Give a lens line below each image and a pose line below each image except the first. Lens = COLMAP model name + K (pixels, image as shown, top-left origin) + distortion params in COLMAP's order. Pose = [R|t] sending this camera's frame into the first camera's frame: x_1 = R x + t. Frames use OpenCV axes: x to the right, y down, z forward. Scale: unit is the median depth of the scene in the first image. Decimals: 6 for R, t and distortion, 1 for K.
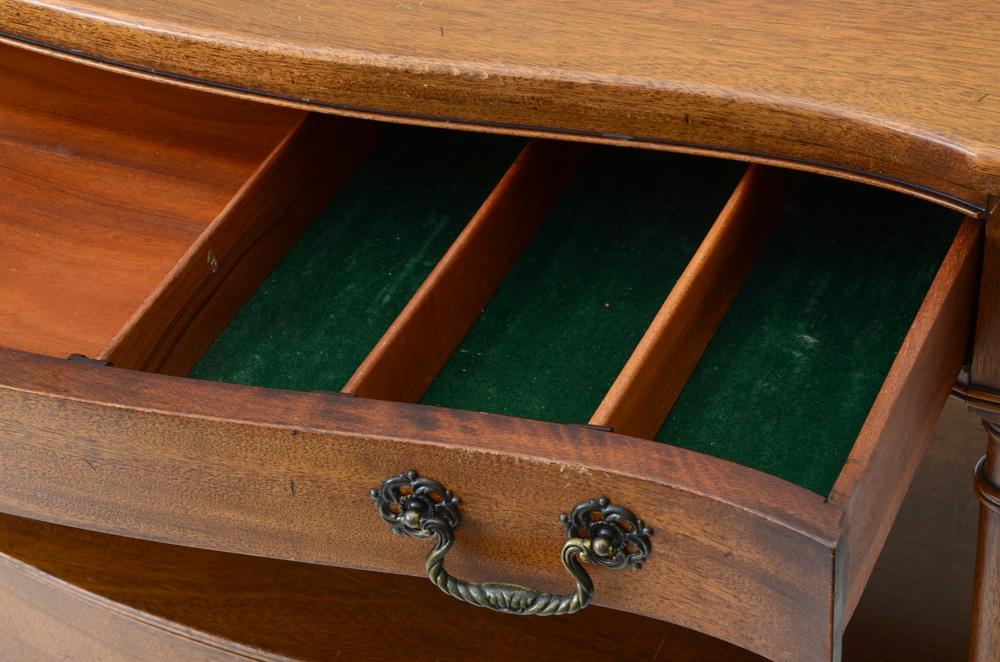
lens RADIAL K [[2161.0, 0, 501.7], [0, 2161.0, 333.0], [0, 0, 1]] dist [0.366565, 0.000000]
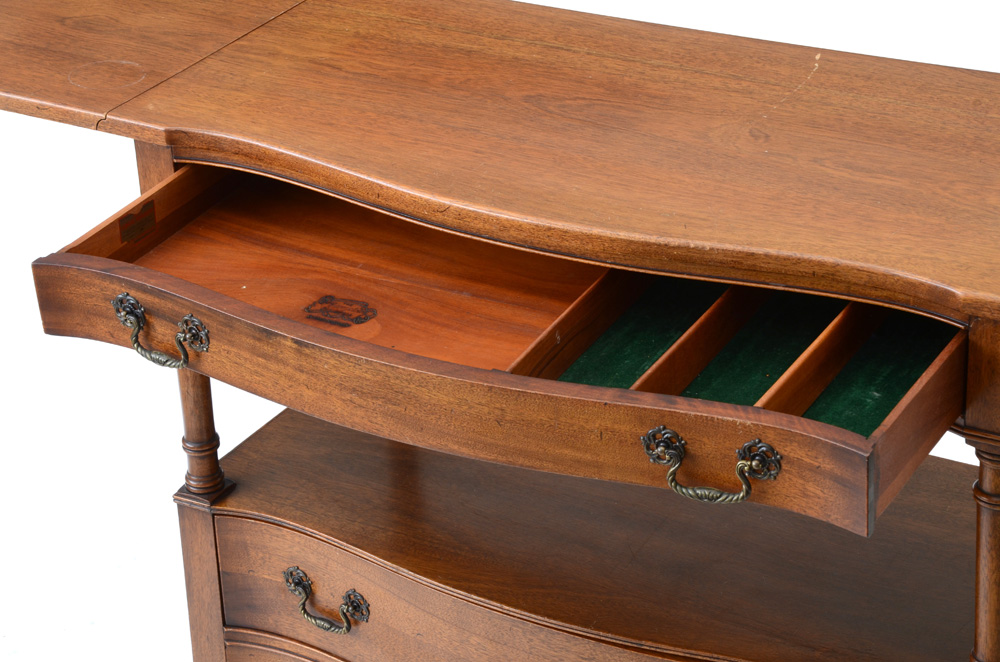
lens RADIAL K [[2539.3, 0, 498.8], [0, 2539.3, 333.2], [0, 0, 1]] dist [0.575869, 0.000000]
pose [[0.995504, 0.052726, -0.078689, -0.010905], [-0.065245, 0.983944, -0.166124, 0.369291], [0.068667, 0.170512, 0.982960, -1.305349]]
